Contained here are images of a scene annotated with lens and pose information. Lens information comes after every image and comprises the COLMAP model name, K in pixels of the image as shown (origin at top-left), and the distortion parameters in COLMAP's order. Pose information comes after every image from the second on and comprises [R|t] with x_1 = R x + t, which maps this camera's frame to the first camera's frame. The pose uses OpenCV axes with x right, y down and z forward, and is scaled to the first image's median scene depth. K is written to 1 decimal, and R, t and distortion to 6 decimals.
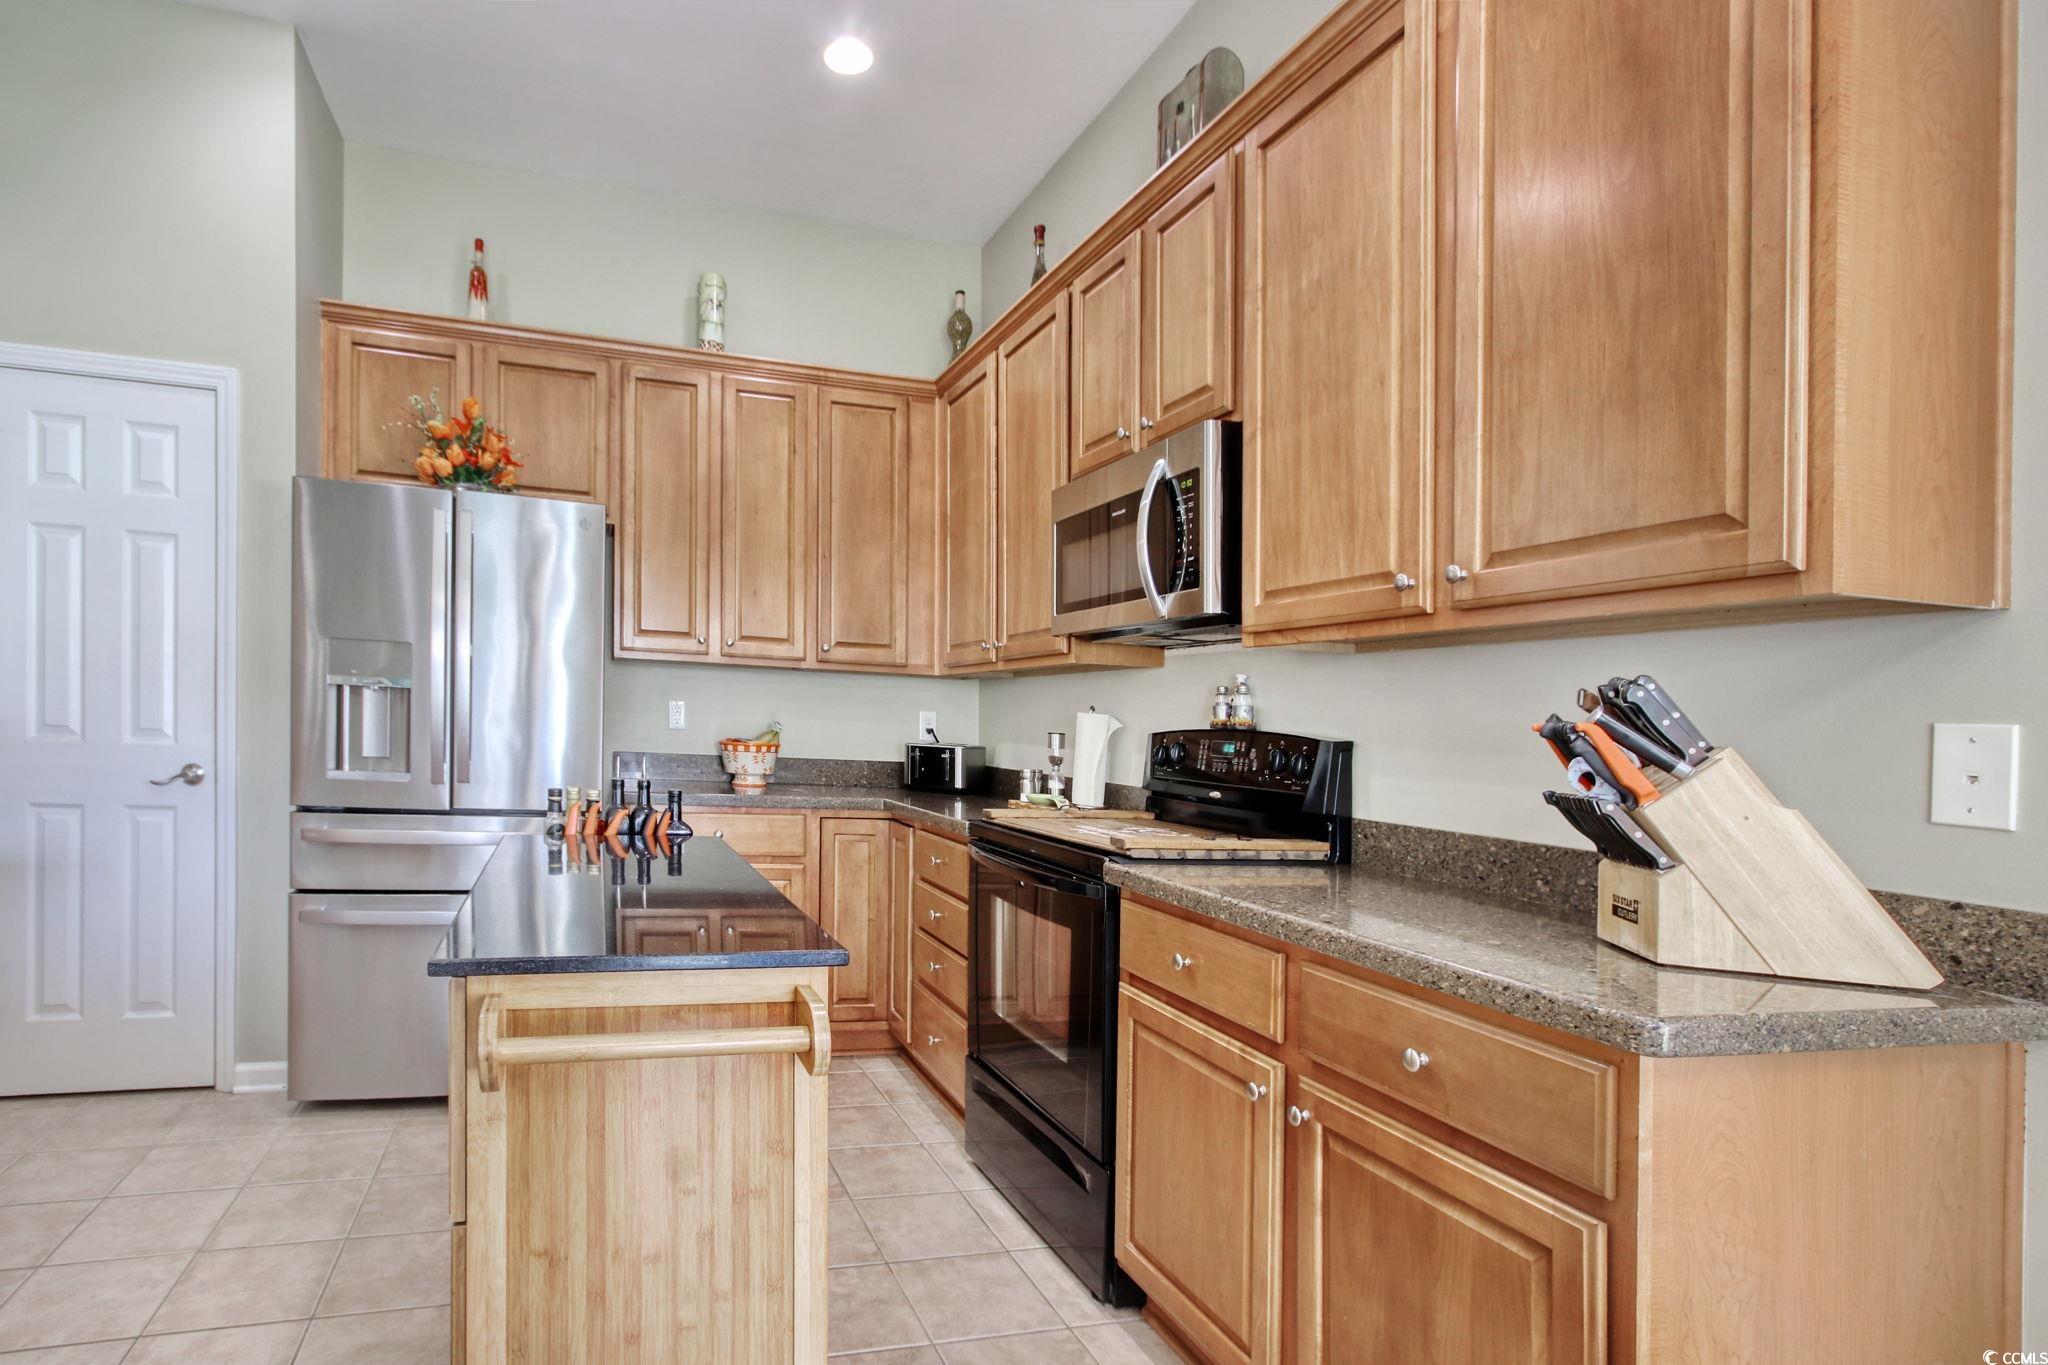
lens RADIAL K [[1031.8, 0, 862.0], [0, 1031.8, 721.7], [0, 0, 1]] dist [0.002009, -0.000144]
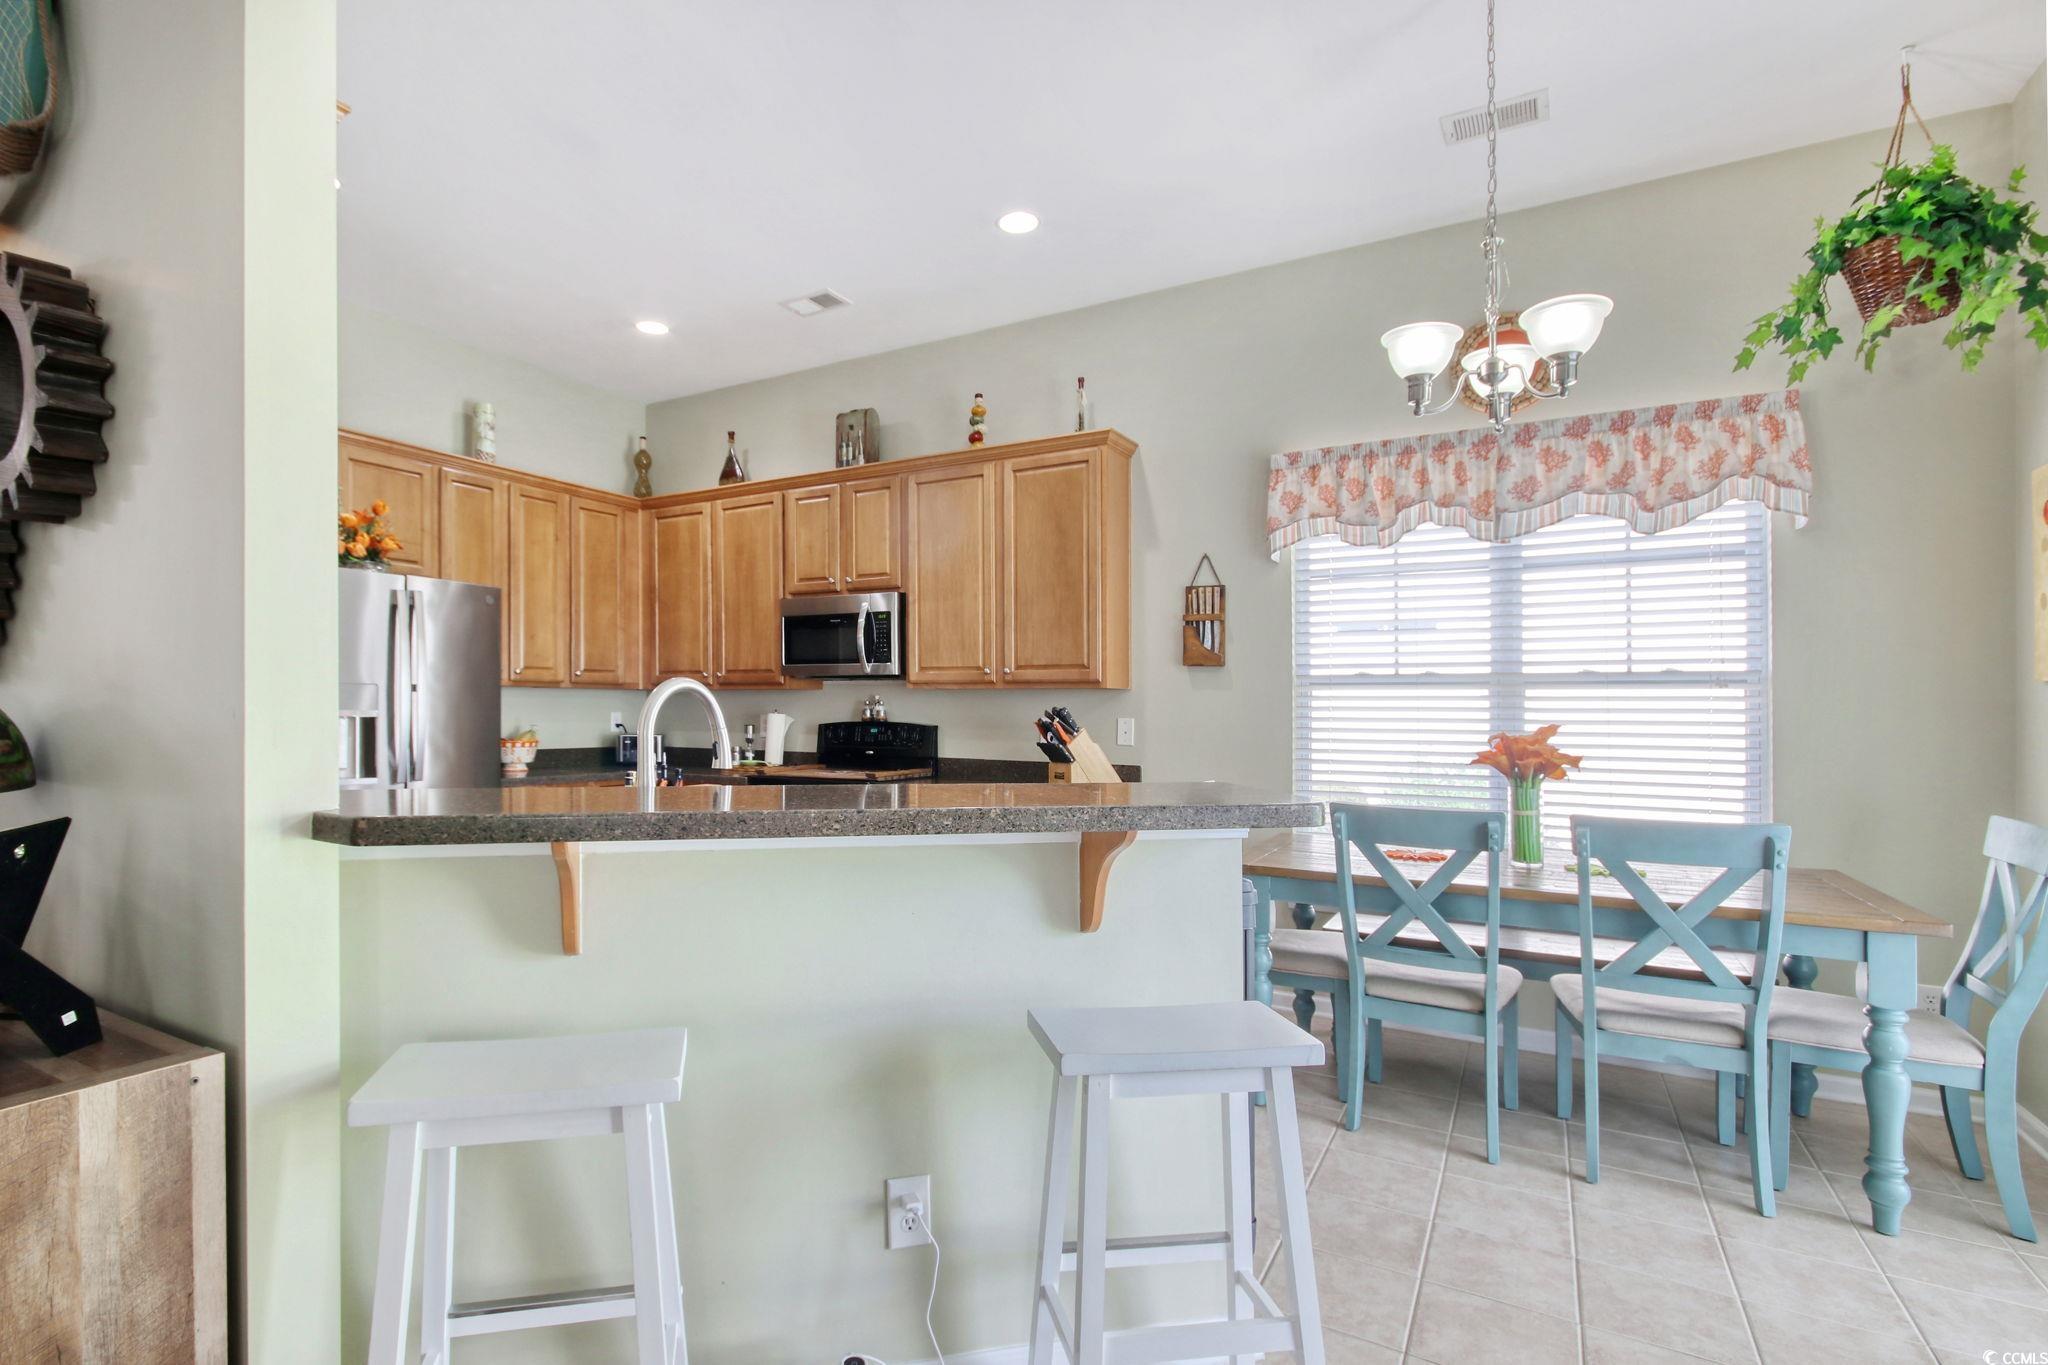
lens RADIAL K [[983.9, 0, 957.0], [0, 983.9, 699.5], [0, 0, 1]] dist [0.014939, -0.000264]
pose [[0.718211, -0.029382, 0.695204, -1.089136], [0.022100, 0.999567, 0.019414, -0.086568], [-0.695474, 0.001421, 0.718550, -0.679930]]
